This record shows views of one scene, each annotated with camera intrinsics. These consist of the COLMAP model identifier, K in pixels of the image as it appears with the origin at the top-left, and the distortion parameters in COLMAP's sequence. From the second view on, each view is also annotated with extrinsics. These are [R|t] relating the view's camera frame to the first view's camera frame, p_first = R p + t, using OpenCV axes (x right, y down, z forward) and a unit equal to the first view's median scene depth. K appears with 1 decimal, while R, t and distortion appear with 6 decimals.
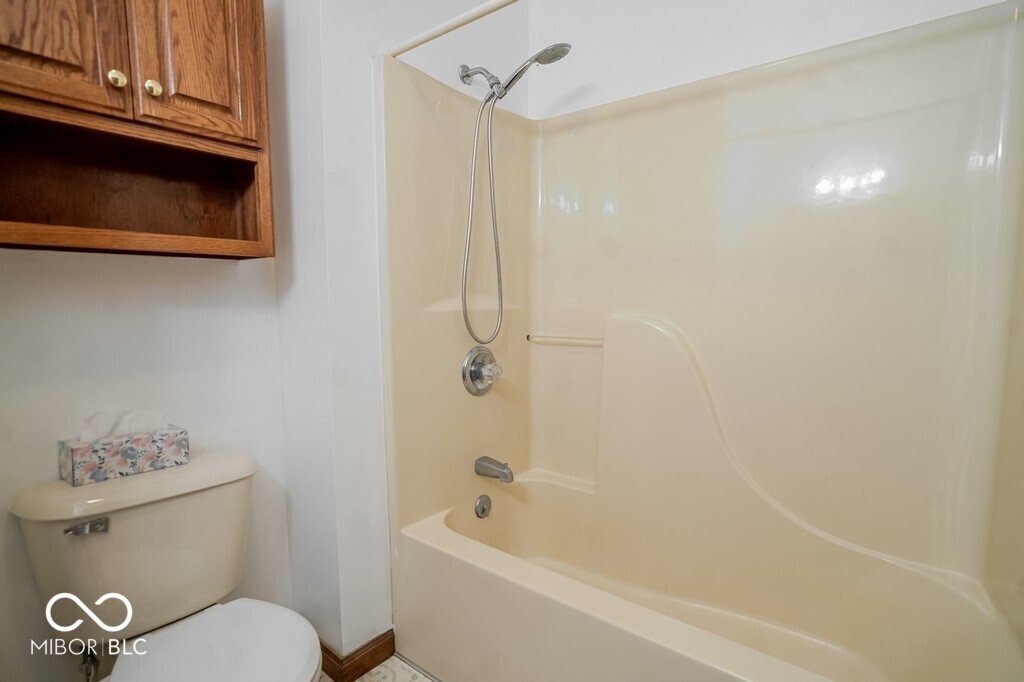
lens RADIAL K [[498.4, 0, 517.5], [0, 498.4, 344.3], [0, 0, 1]] dist [-0.015599, 0.007291]
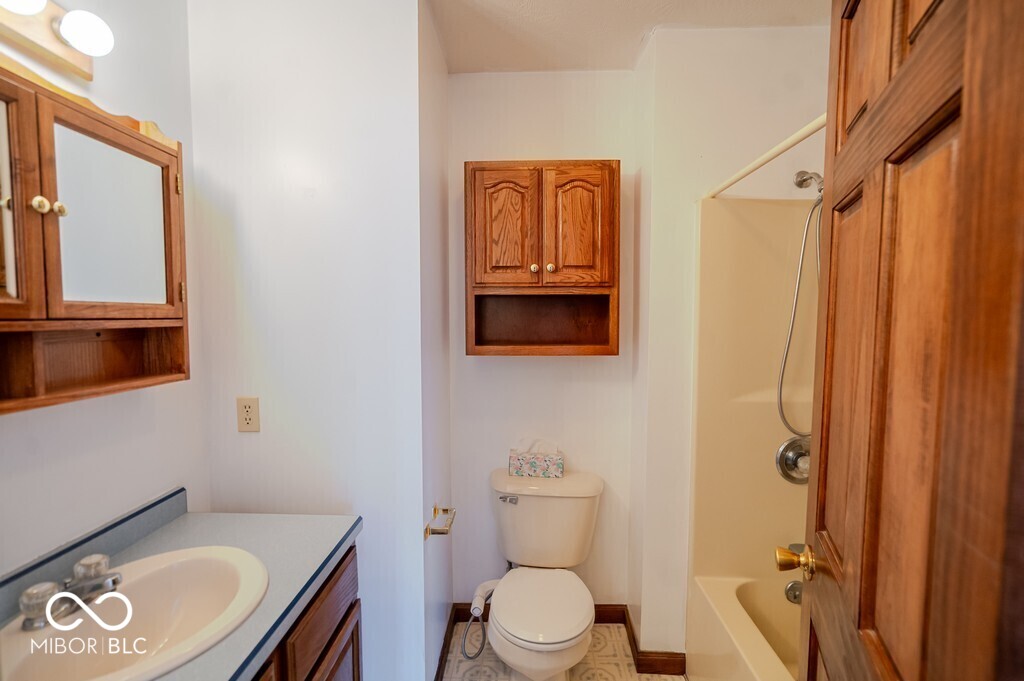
lens RADIAL K [[473.7, 0, 516.2], [0, 473.7, 345.7], [0, 0, 1]] dist [-0.026917, 0.011530]
pose [[0.585847, 0.058518, -0.808306, 0.531982], [-0.082879, 0.996487, 0.012072, -0.221342], [0.806173, 0.059919, 0.588639, -0.084946]]
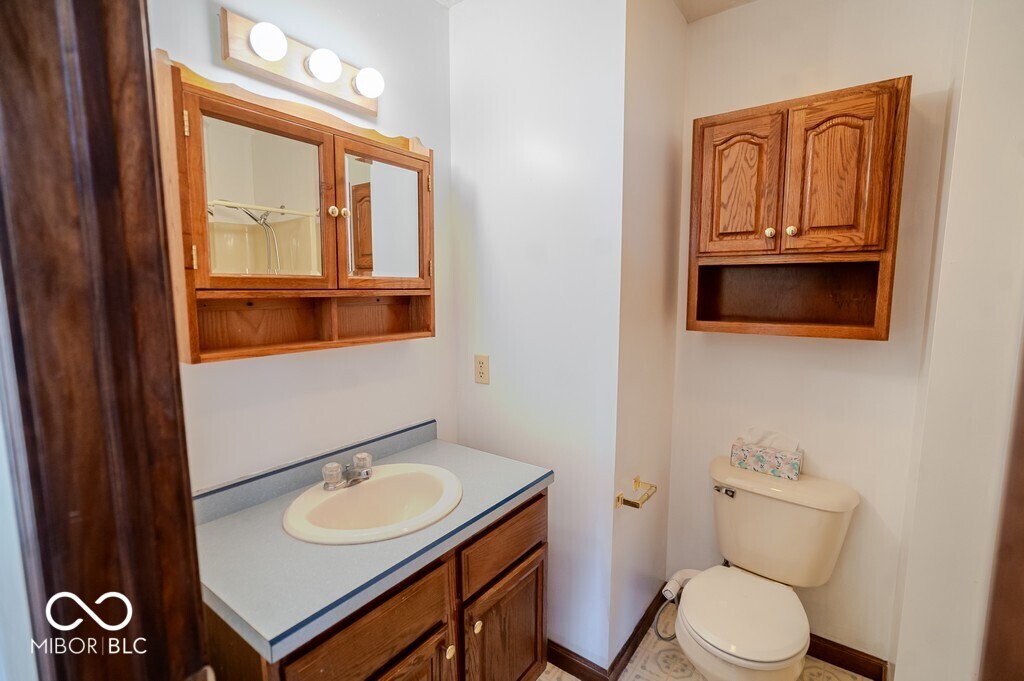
lens RADIAL K [[473.7, 0, 517.6], [0, 473.7, 345.1], [0, 0, 1]] dist [-0.026917, 0.011530]
pose [[0.025440, 0.127772, -0.991477, 0.623351], [-0.099311, 0.987215, 0.124675, -0.243099], [0.994731, 0.095293, 0.037804, 0.137390]]
